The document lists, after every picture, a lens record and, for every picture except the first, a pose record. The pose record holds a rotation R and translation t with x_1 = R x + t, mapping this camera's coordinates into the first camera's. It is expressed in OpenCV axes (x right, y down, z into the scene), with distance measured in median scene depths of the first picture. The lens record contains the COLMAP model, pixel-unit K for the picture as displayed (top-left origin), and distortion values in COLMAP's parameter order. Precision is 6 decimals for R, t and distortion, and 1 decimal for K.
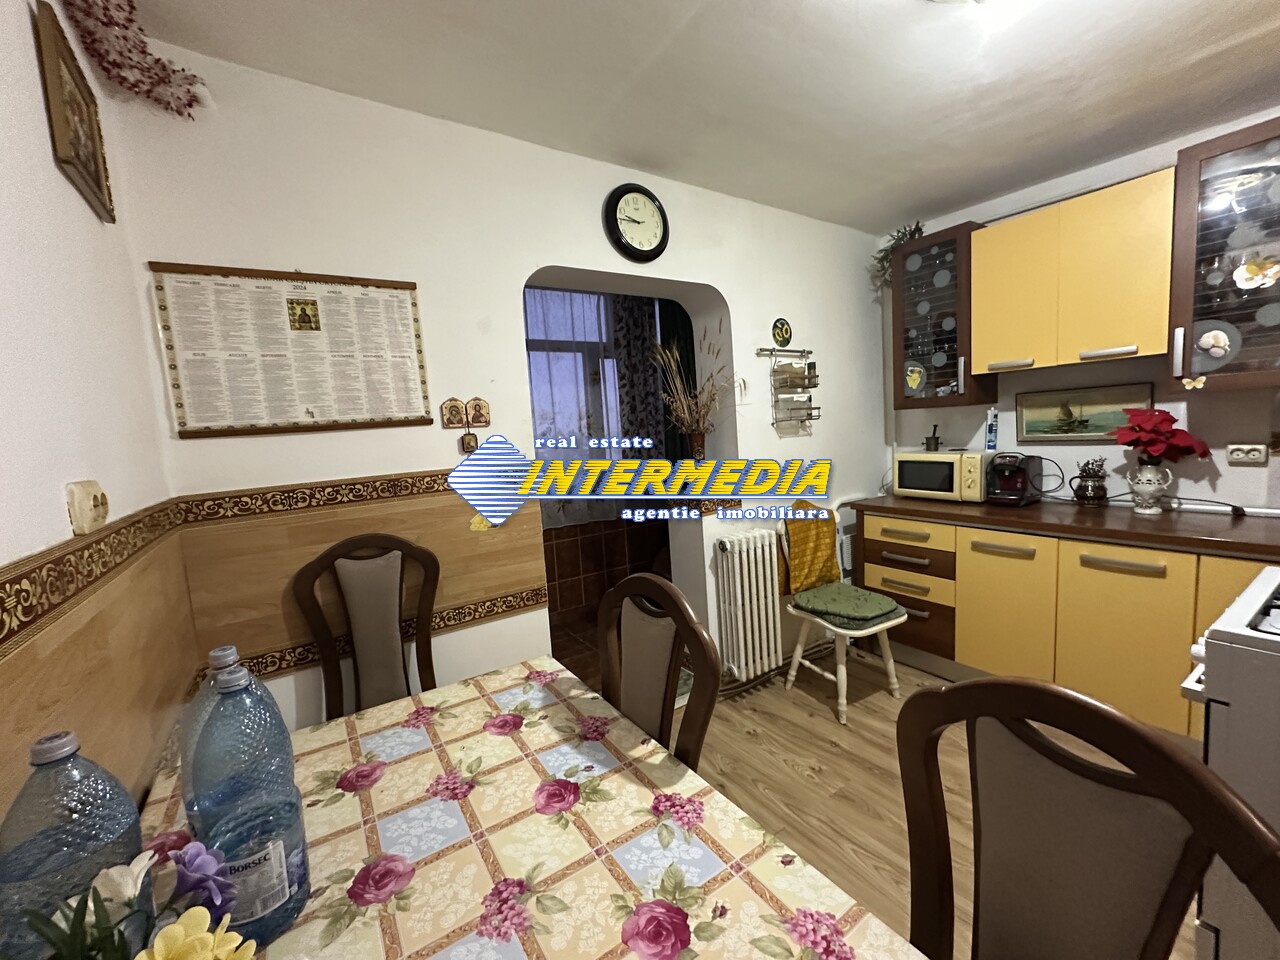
lens RADIAL K [[510.6, 0, 639.2], [0, 510.6, 477.5], [0, 0, 1]] dist [-0.002376, 0.000210]
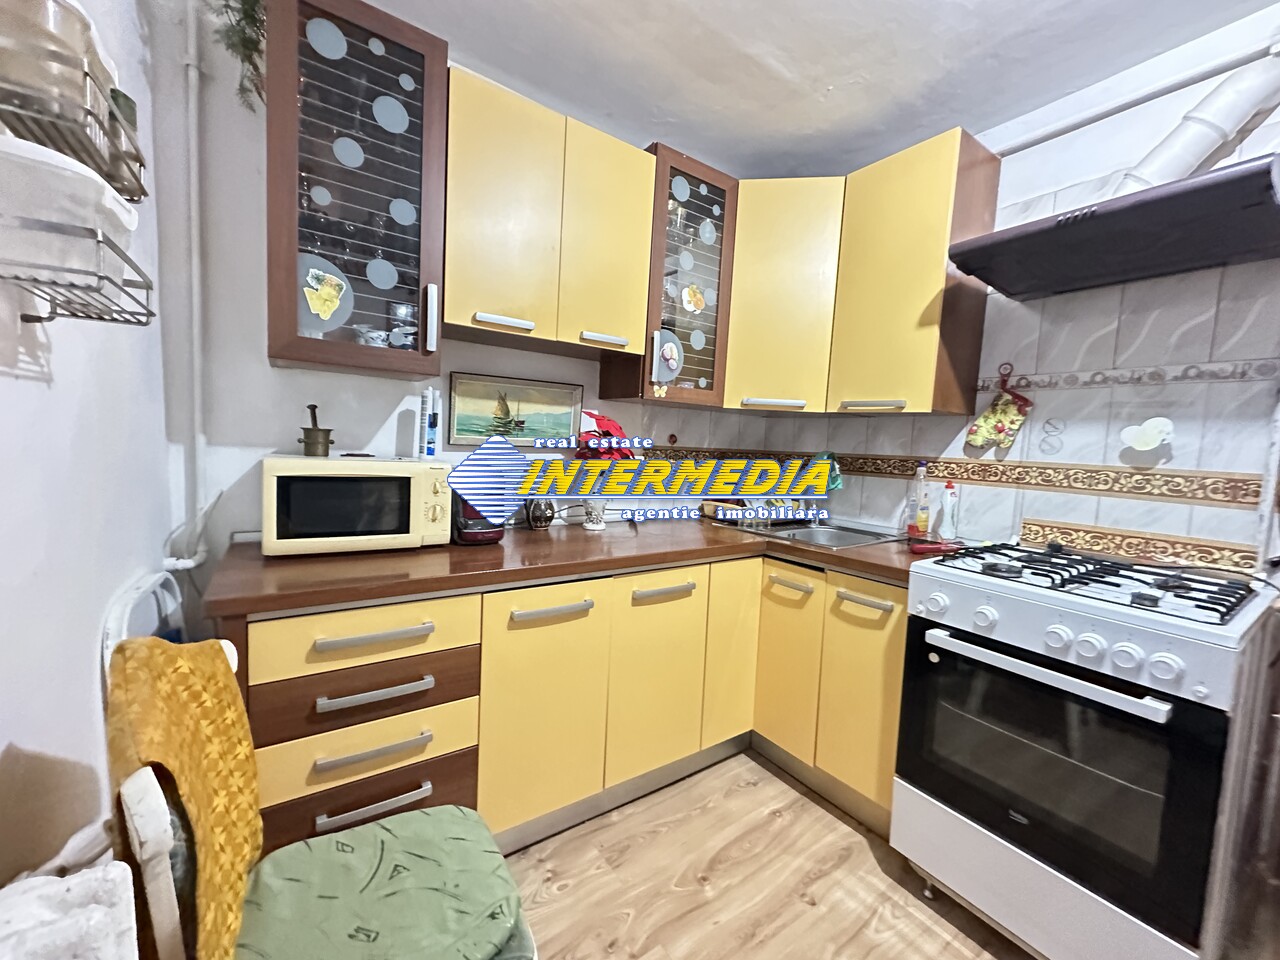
lens RADIAL K [[510.6, 0, 640.8], [0, 510.6, 479.6], [0, 0, 1]] dist [-0.002376, 0.000210]
pose [[-0.020476, -0.016856, 0.999648, 0.078433], [0.048795, 0.998650, 0.017839, -0.026094], [-0.998599, 0.049143, -0.019625, 0.799354]]
